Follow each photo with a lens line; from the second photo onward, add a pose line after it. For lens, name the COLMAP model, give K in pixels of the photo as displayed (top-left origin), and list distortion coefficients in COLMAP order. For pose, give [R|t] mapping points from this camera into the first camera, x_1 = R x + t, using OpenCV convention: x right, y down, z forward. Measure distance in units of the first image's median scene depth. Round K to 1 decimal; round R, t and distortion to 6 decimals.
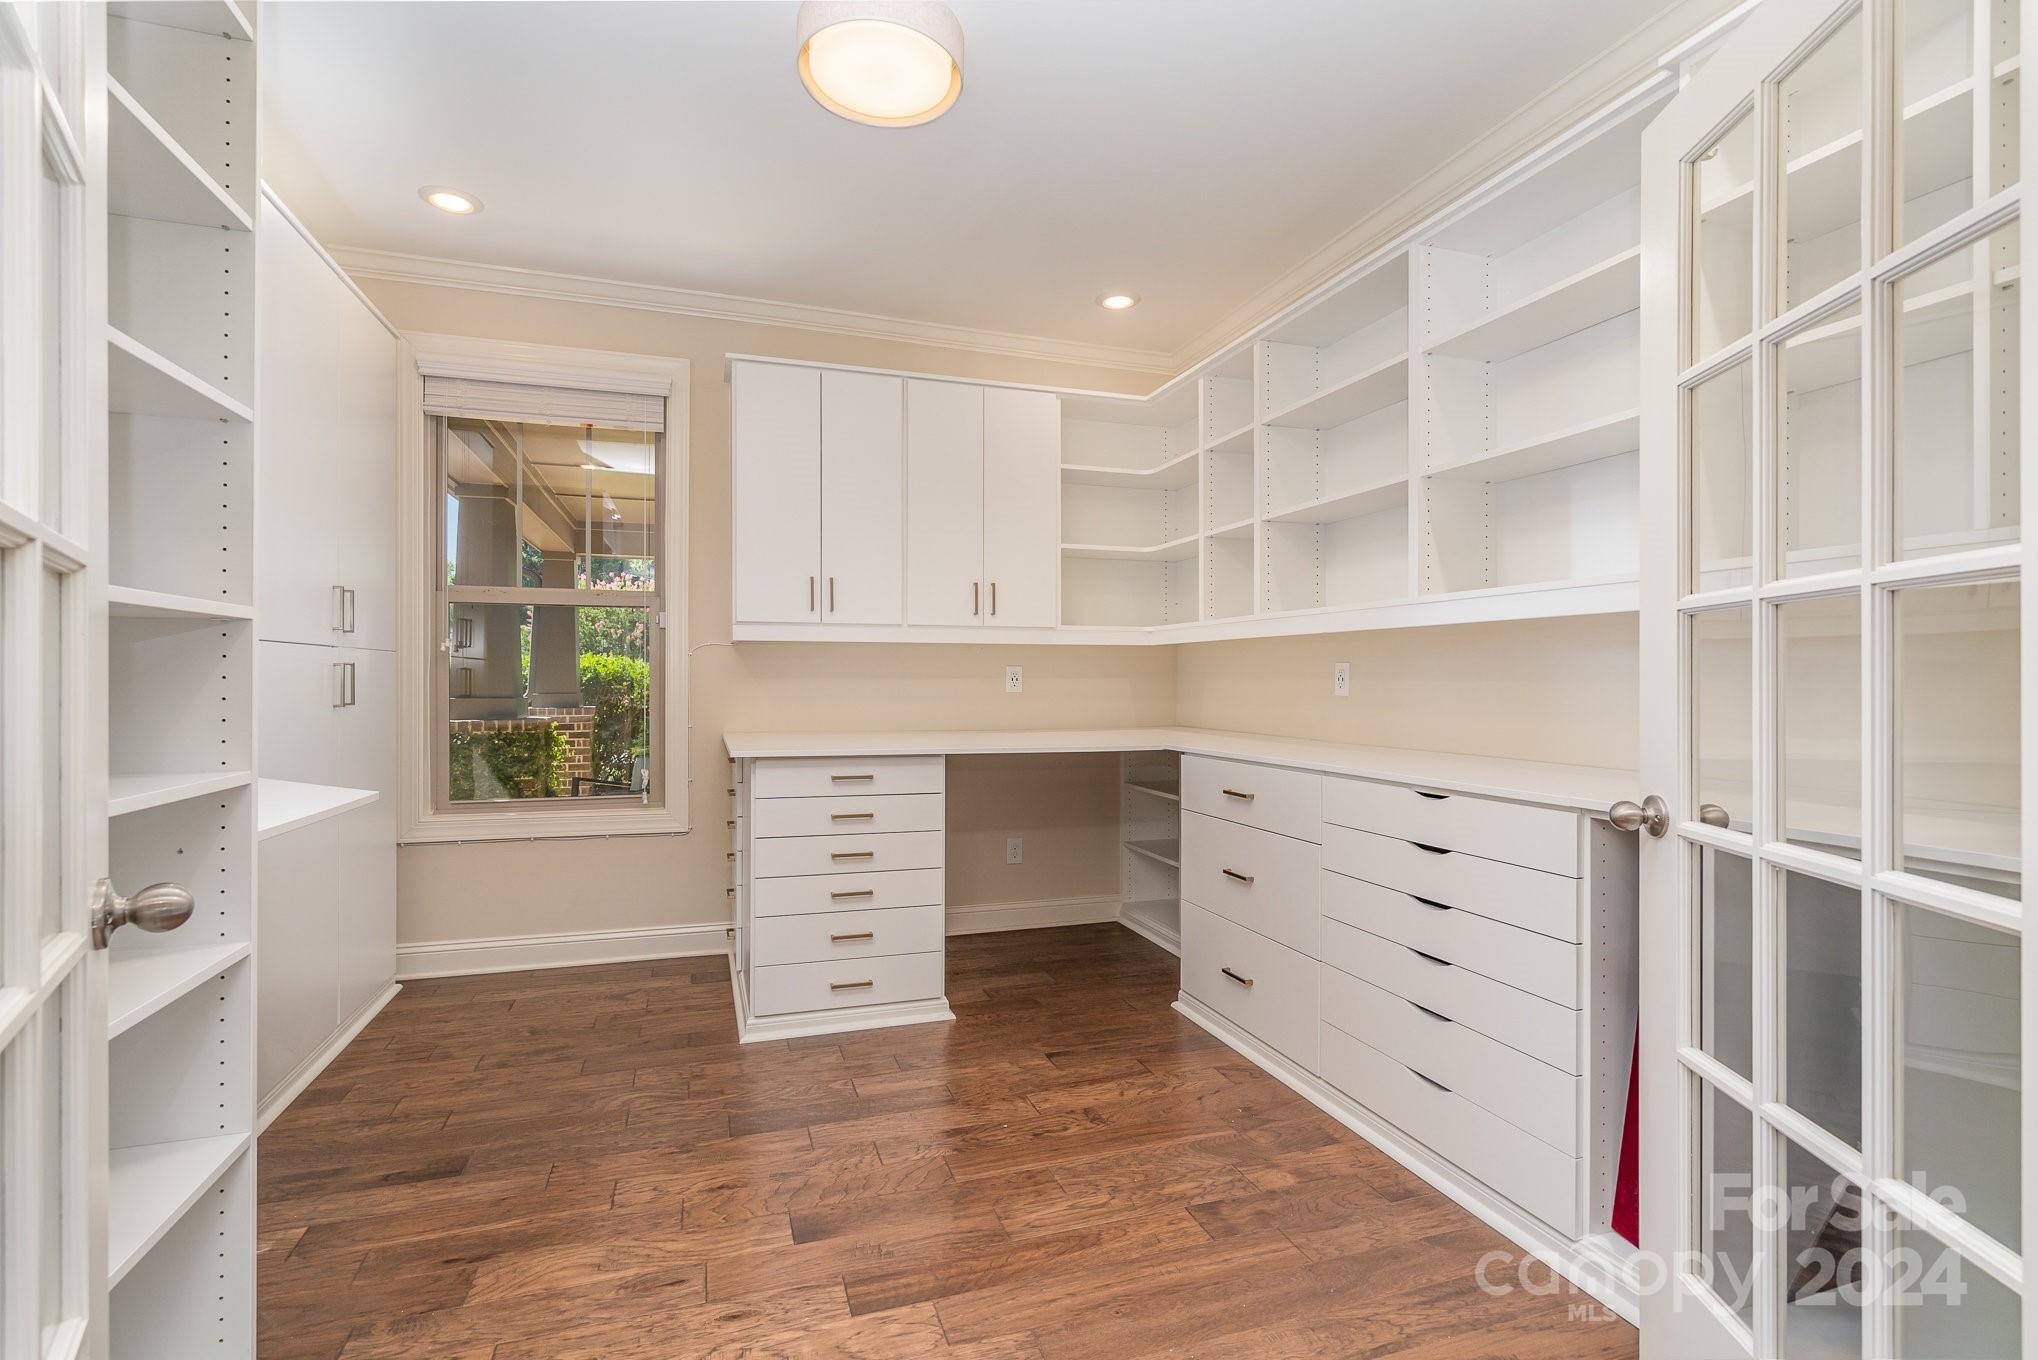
lens RADIAL K [[951.1, 0, 1011.0], [0, 951.1, 683.3], [0, 0, 1]] dist [-0.000818, -0.000070]
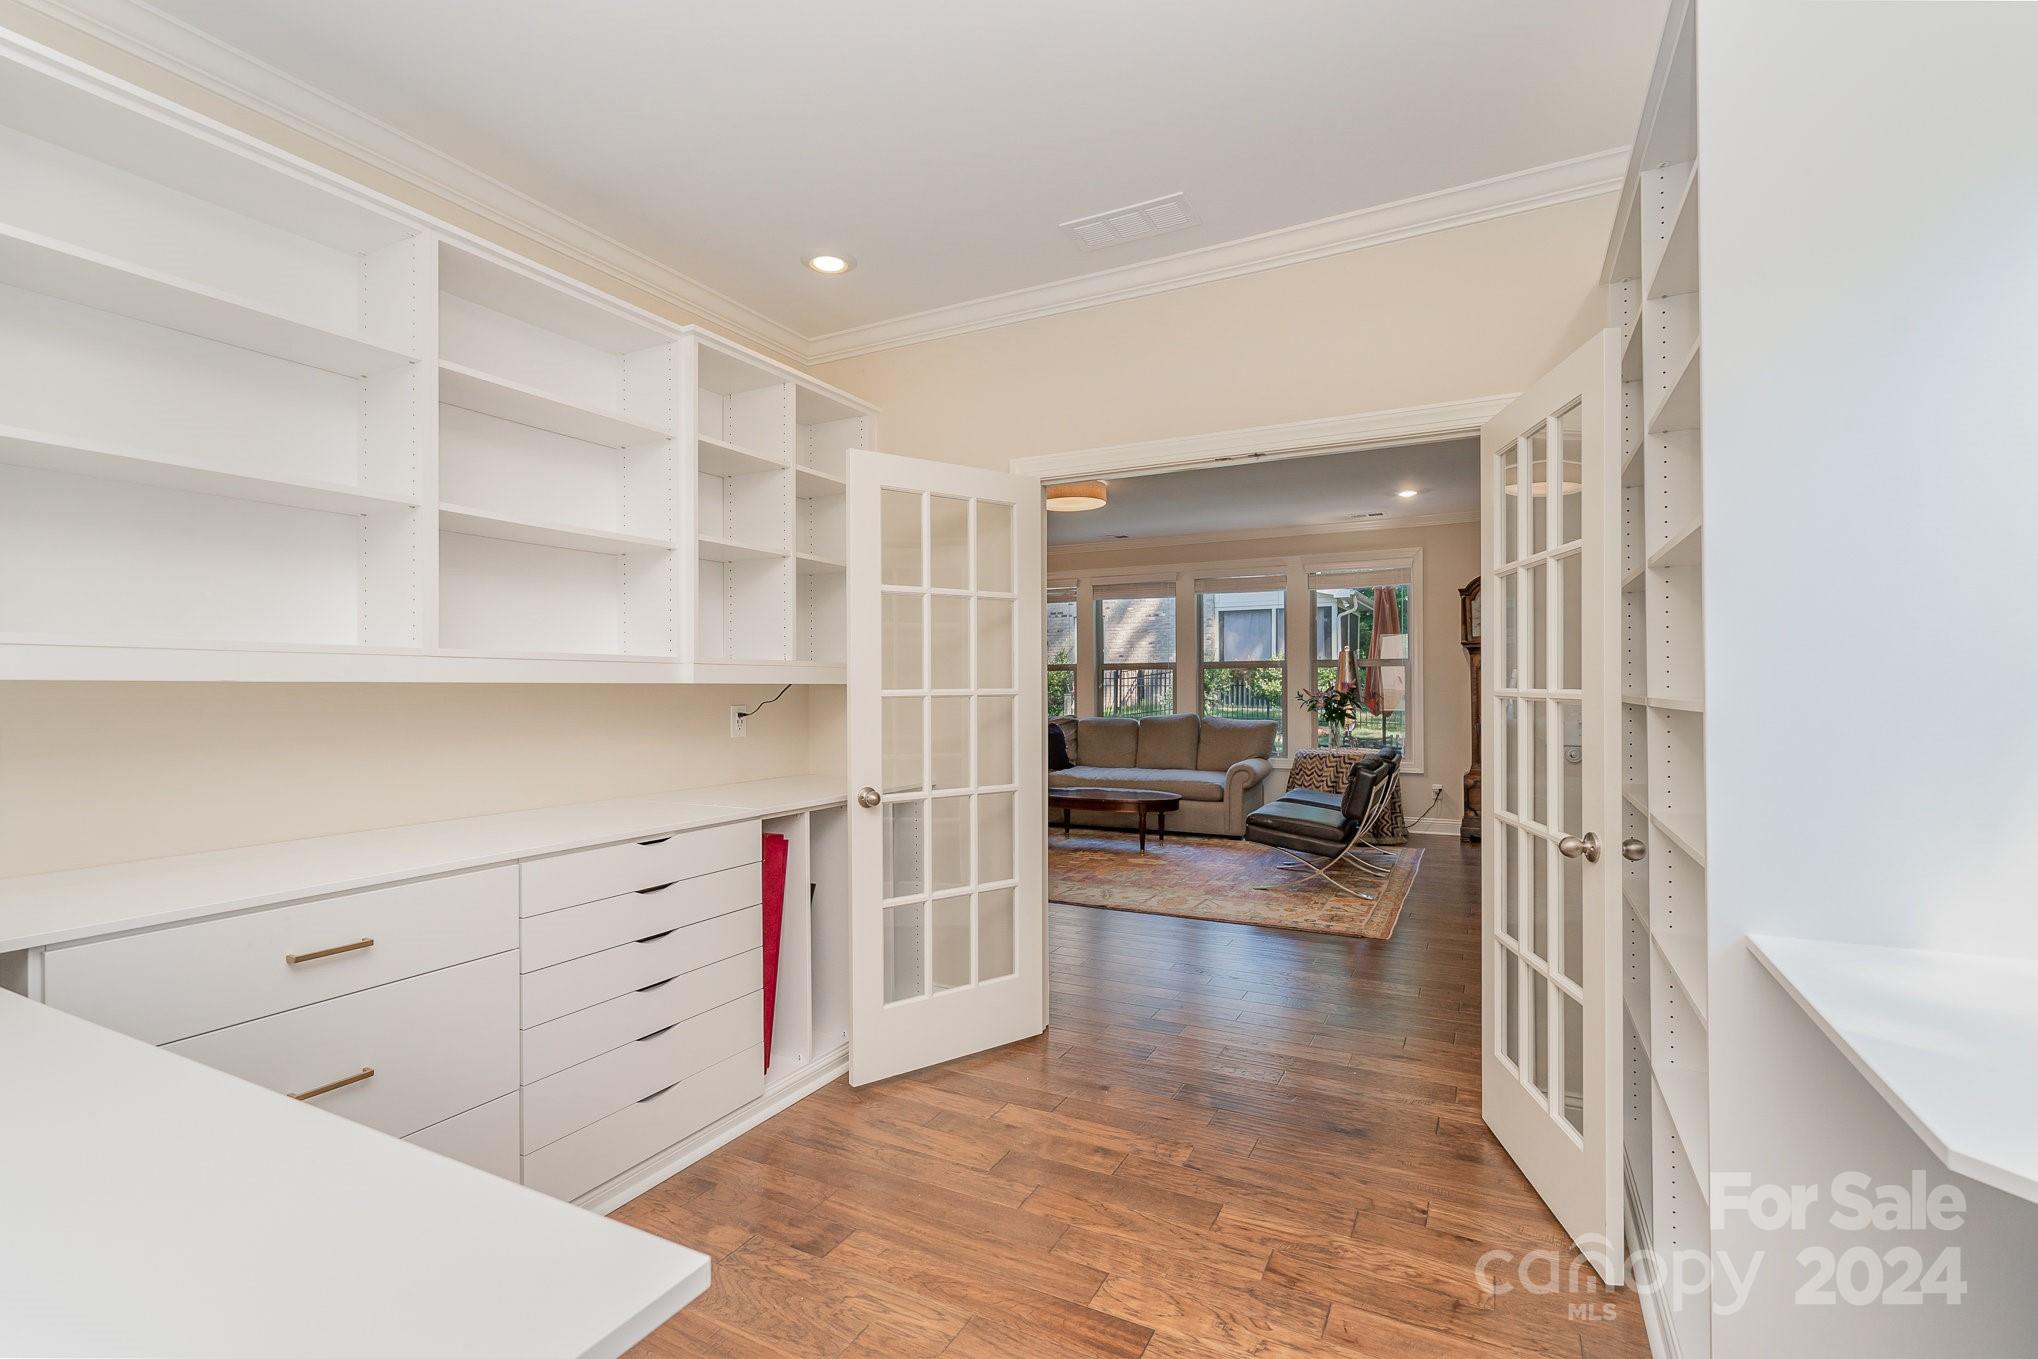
lens RADIAL K [[951.1, 0, 1011.0], [0, 951.1, 682.8], [0, 0, 1]] dist [-0.000818, -0.000070]
pose [[-0.704990, 0.002325, 0.709213, -0.772149], [0.006119, 0.999977, 0.002804, -0.083398], [-0.709191, 0.006317, -0.704989, 1.751405]]
